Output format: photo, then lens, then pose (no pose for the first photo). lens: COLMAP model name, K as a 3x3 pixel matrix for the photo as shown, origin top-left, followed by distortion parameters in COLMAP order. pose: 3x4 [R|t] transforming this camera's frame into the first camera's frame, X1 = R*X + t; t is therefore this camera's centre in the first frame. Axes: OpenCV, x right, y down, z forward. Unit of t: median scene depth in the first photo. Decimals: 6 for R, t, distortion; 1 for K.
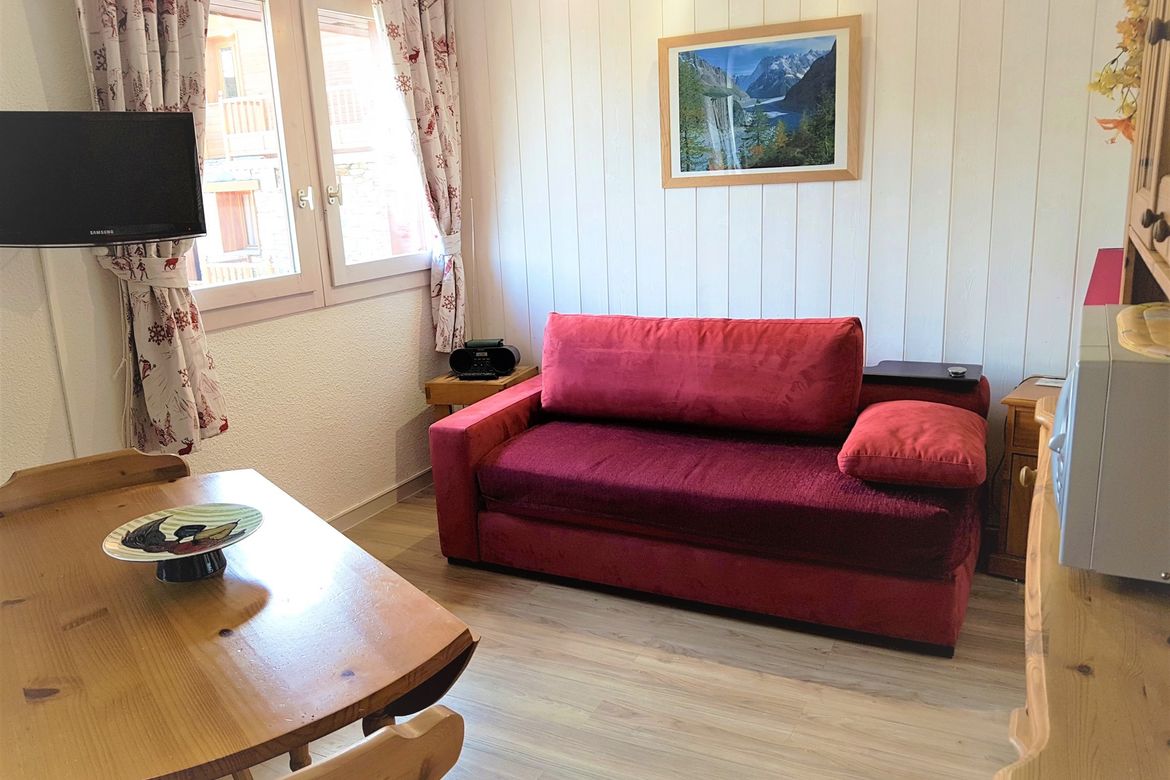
lens RADIAL K [[849.1, 0, 585.0], [0, 849.1, 390.0], [0, 0, 1]] dist [-0.001871, -0.003891]
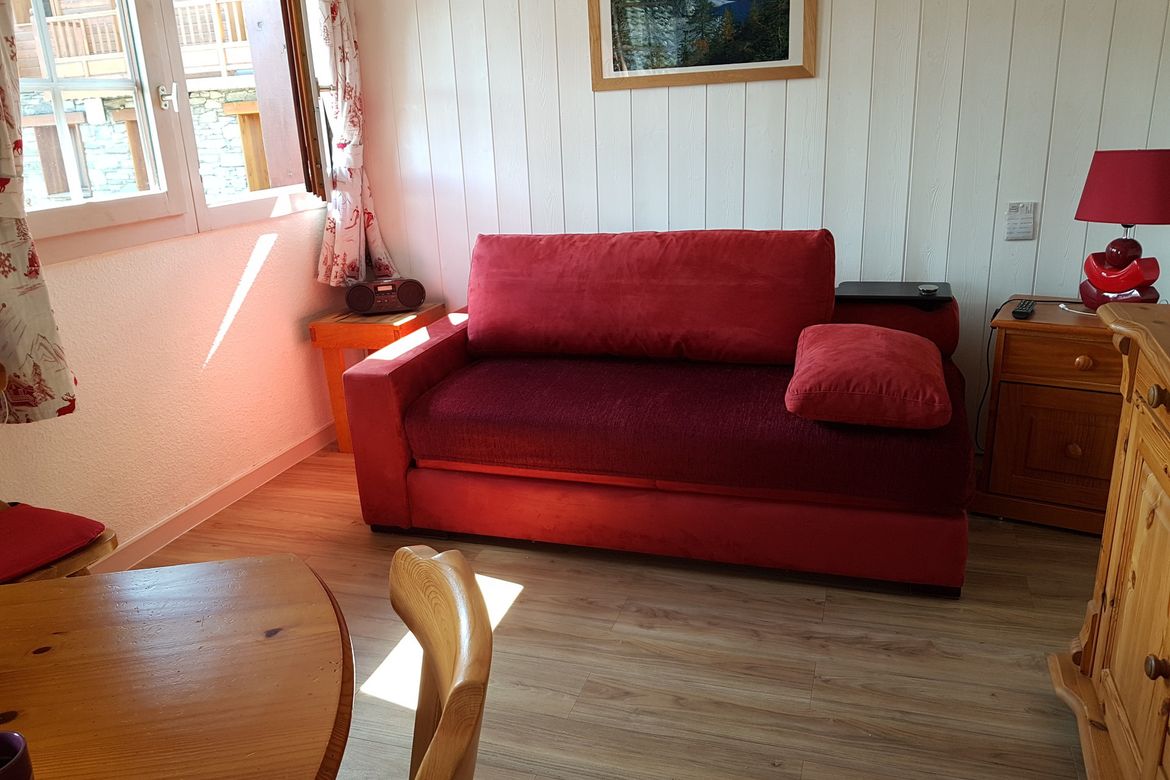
lens RADIAL K [[877.3, 0, 585.0], [0, 877.3, 390.0], [0, 0, 1]] dist [0.035834, -0.079057]
pose [[0.990160, -0.044819, 0.132568, -0.076828], [0.035949, 0.996999, 0.068563, 0.011487], [-0.135243, -0.063123, 0.988800, 0.126890]]
